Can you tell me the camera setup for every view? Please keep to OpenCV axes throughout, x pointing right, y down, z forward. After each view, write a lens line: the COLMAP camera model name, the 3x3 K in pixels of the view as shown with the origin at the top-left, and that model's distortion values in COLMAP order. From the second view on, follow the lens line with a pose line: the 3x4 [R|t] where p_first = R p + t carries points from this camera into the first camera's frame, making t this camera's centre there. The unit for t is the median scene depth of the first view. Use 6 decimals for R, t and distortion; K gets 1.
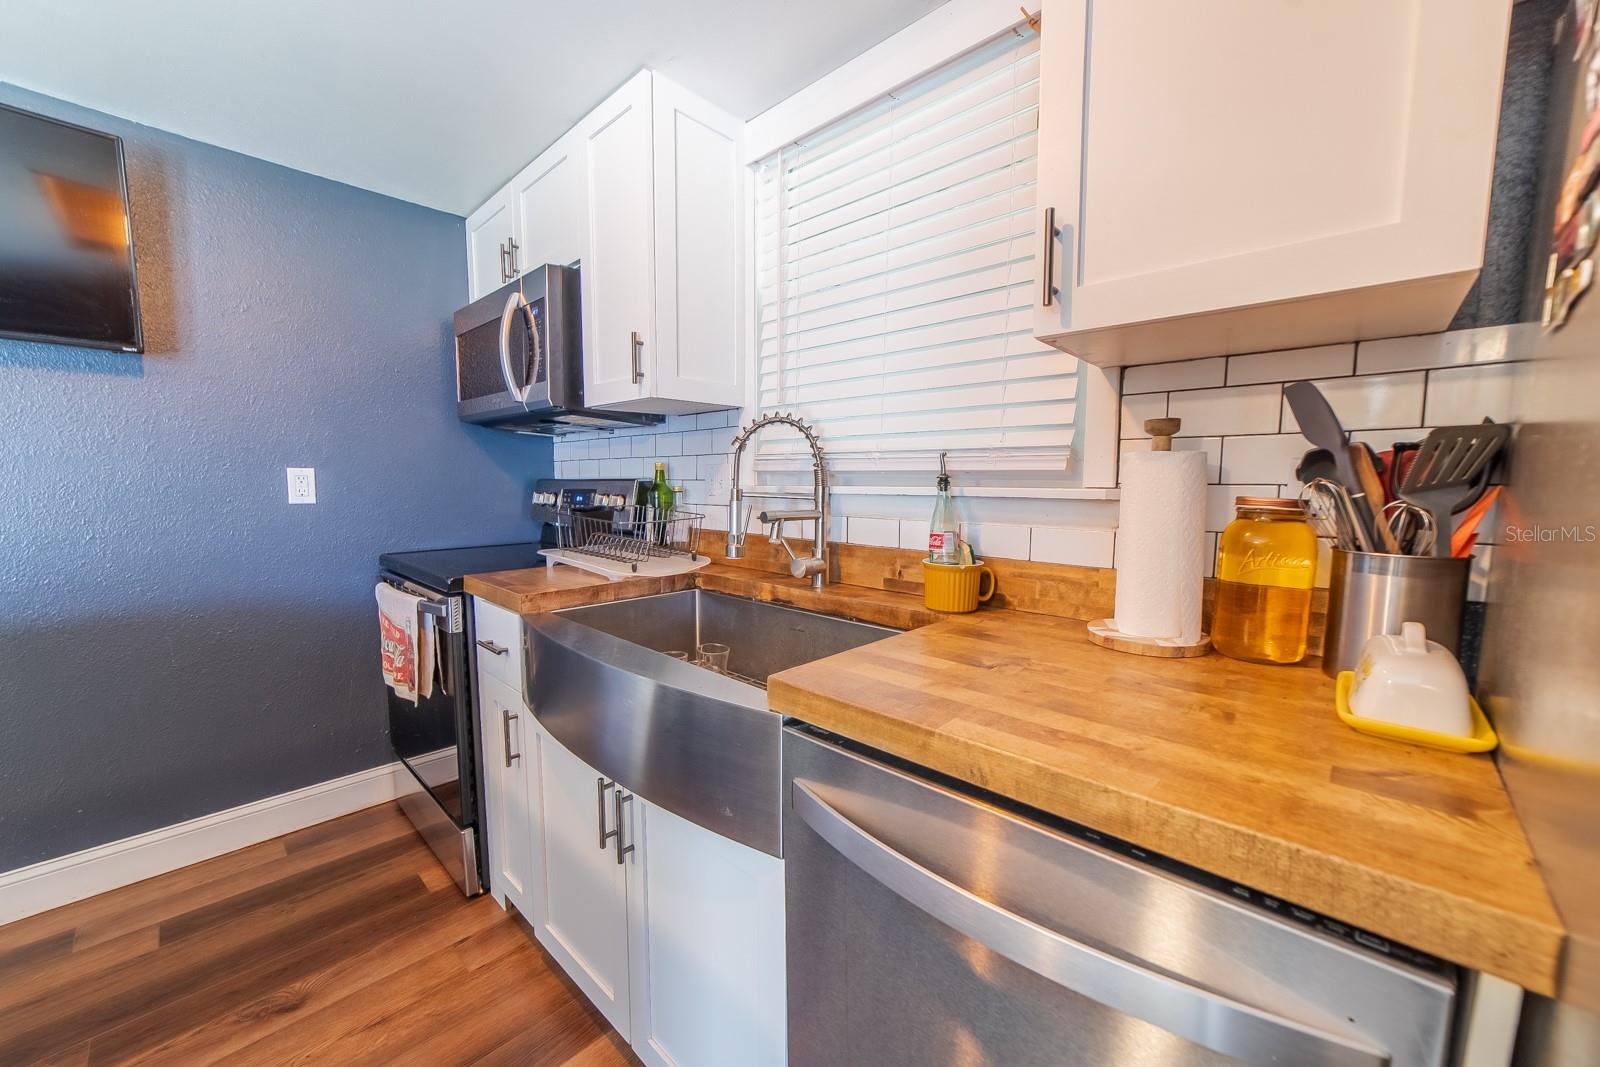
lens RADIAL K [[576.2, 0, 791.8], [0, 576.2, 542.3], [0, 0, 1]] dist [-0.034923, 0.000031]
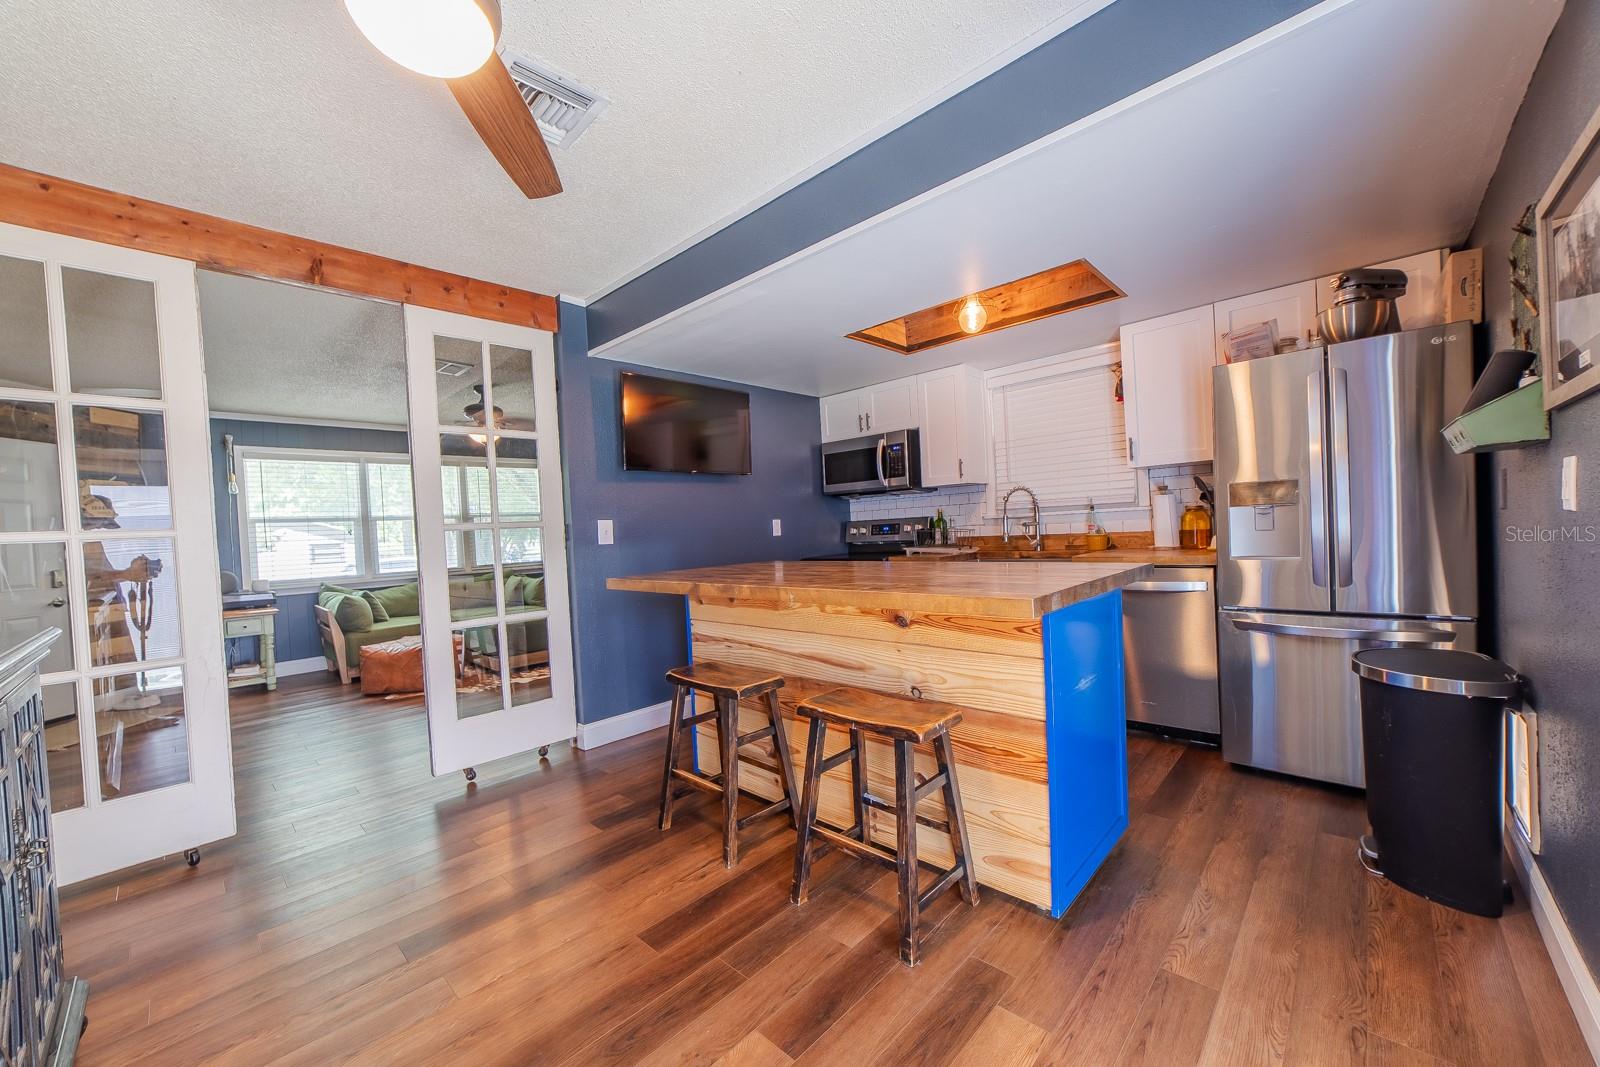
lens RADIAL K [[576.2, 0, 791.8], [0, 576.2, 542.3], [0, 0, 1]] dist [-0.034923, 0.000031]
pose [[0.998413, -0.056237, 0.002899, -1.130582], [0.056285, 0.995047, -0.081938, 0.197129], [0.001723, 0.081972, 0.996633, -1.678770]]
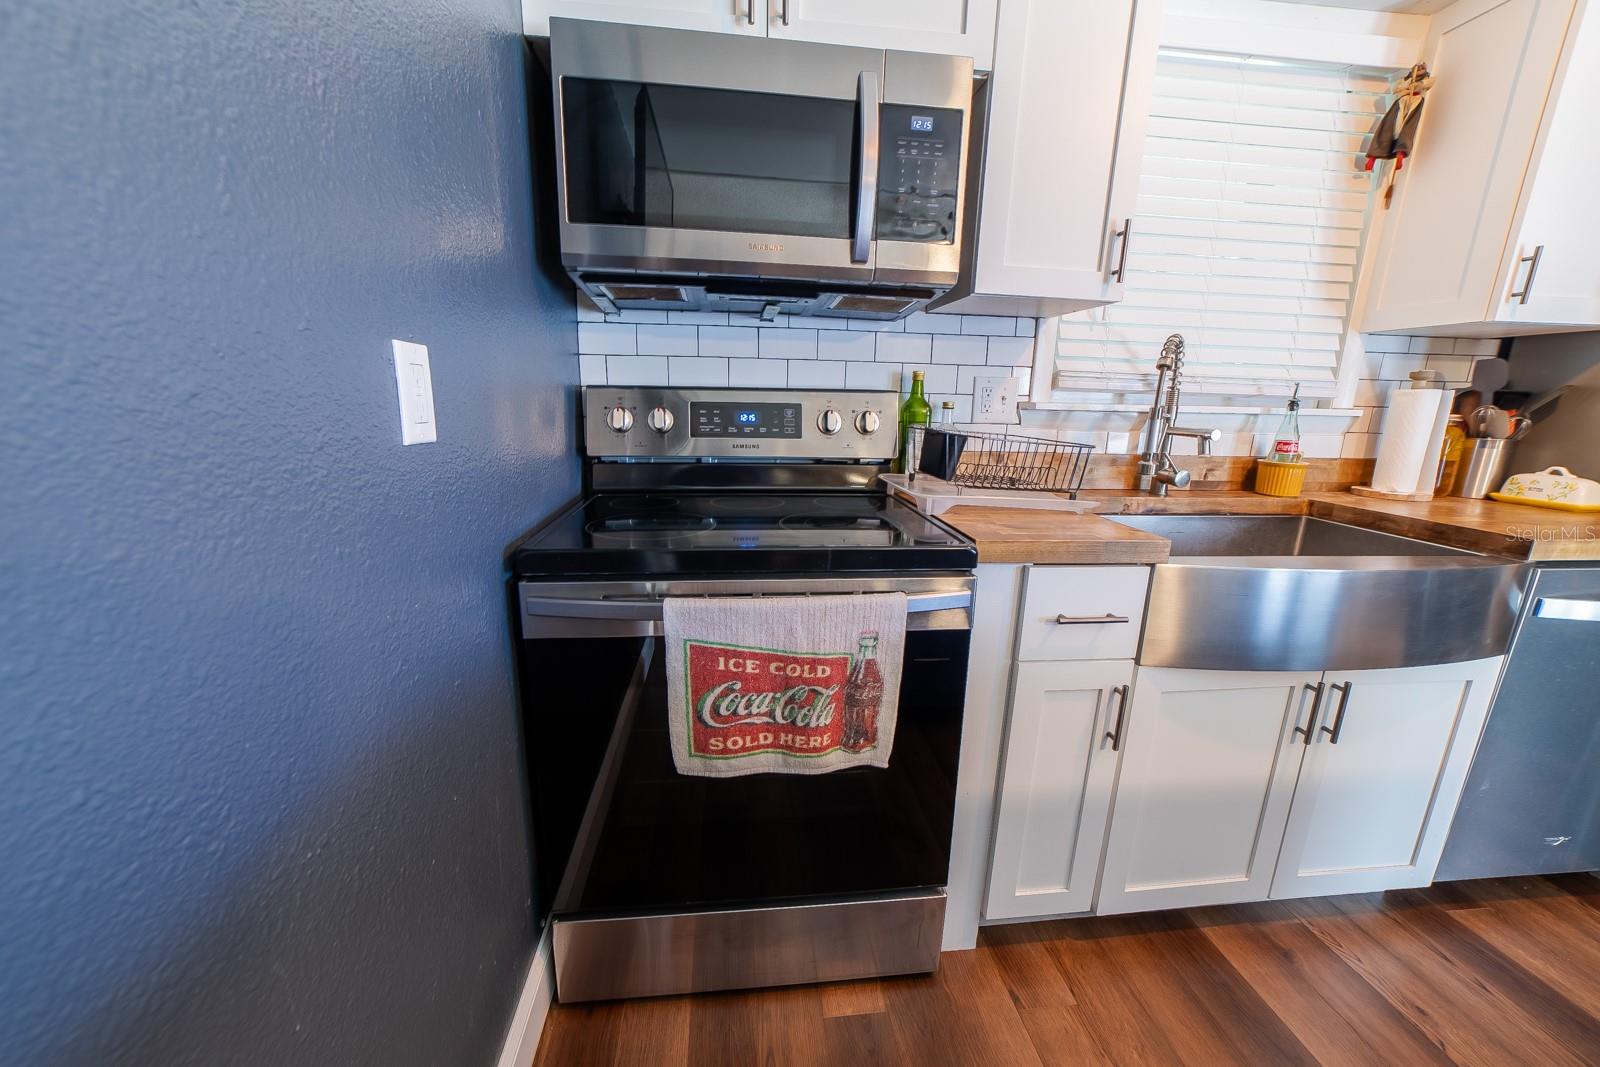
lens RADIAL K [[604.6, 0, 788.3], [0, 604.6, 538.6], [0, 0, 1]] dist [-0.001156, -0.000061]
pose [[0.666037, -0.159563, 0.728653, -1.386184], [0.055977, 0.984790, 0.164485, -0.079082], [-0.743815, -0.068765, 0.664838, 0.760521]]
